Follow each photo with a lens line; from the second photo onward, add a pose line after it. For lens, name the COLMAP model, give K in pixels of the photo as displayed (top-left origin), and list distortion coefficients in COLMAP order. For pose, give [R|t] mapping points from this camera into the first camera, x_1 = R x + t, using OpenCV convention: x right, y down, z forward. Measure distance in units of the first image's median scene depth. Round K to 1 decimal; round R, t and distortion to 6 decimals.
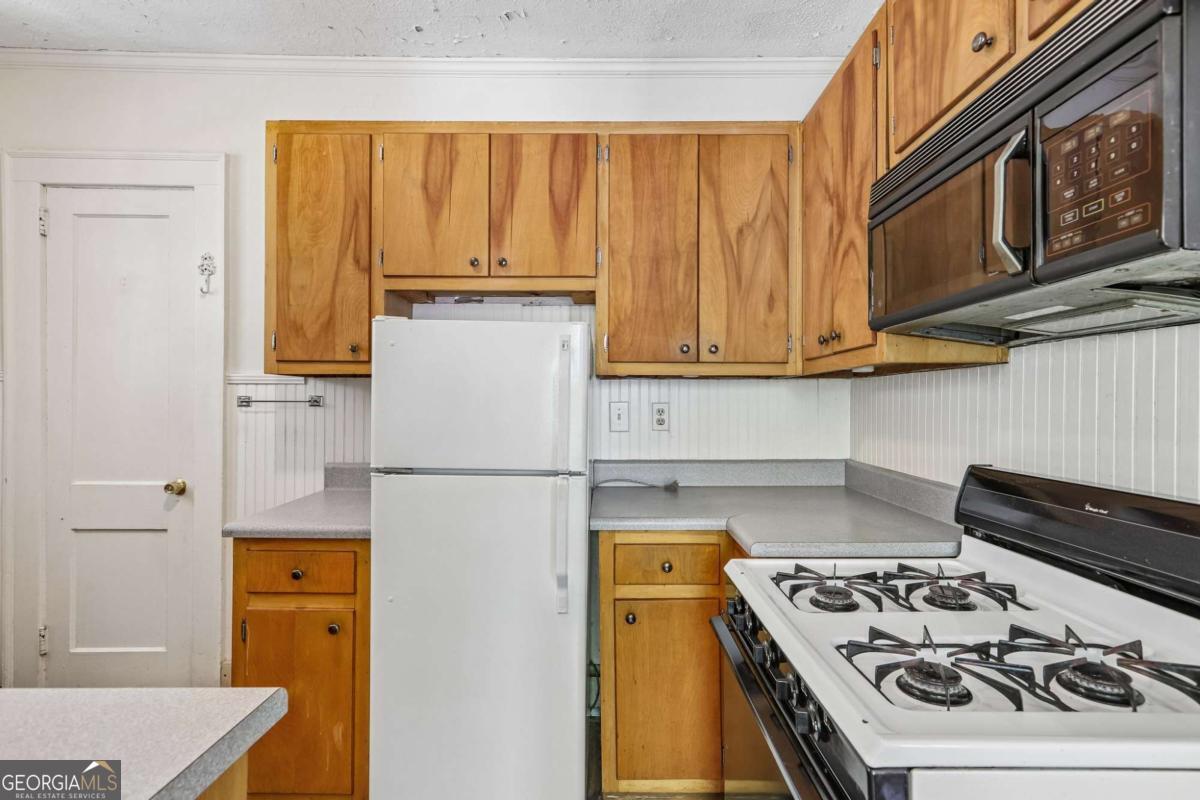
lens RADIAL K [[552.2, 0, 600.0], [0, 552.2, 400.0], [0, 0, 1]] dist [0.001880, -0.000111]
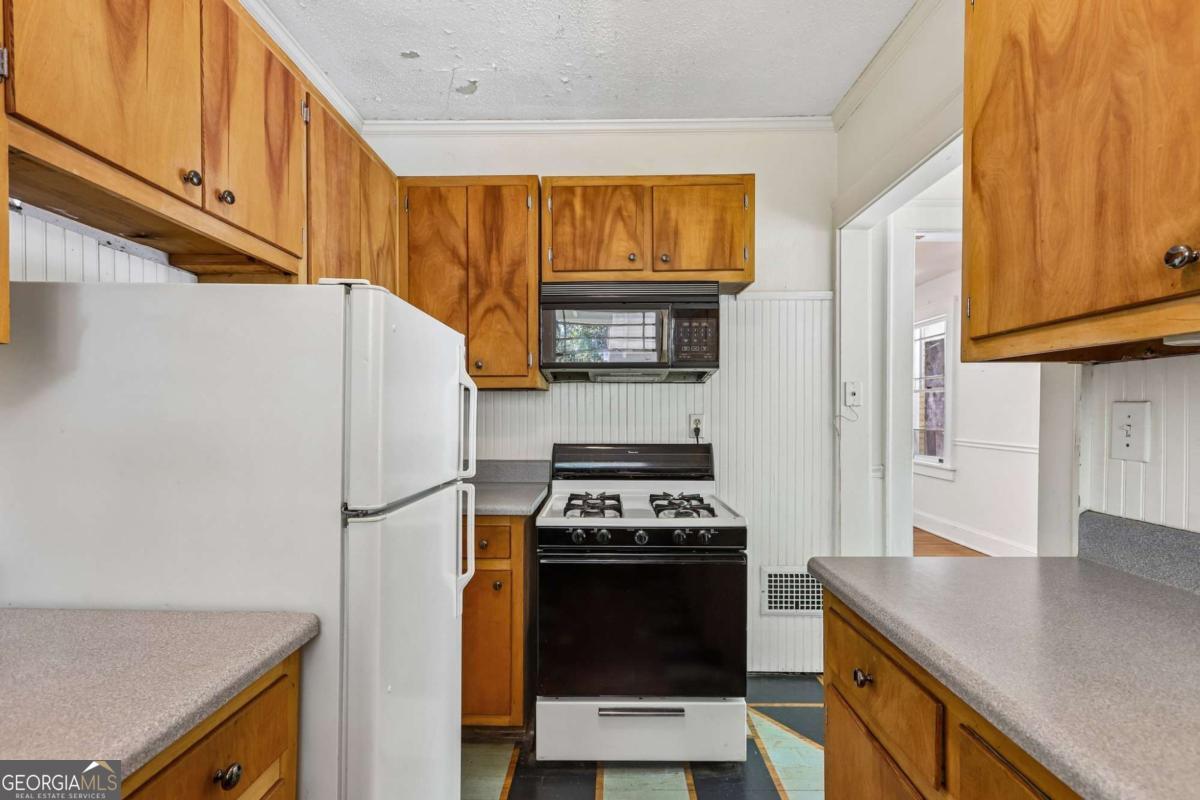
lens RADIAL K [[543.6, 0, 603.4], [0, 543.6, 405.3], [0, 0, 1]] dist [0.002335, 0.000705]
pose [[0.020483, 0.015486, 0.999670, -0.793502], [0.000986, 0.999879, -0.015510, 0.004567], [-0.999790, 0.001303, 0.020466, 0.541896]]
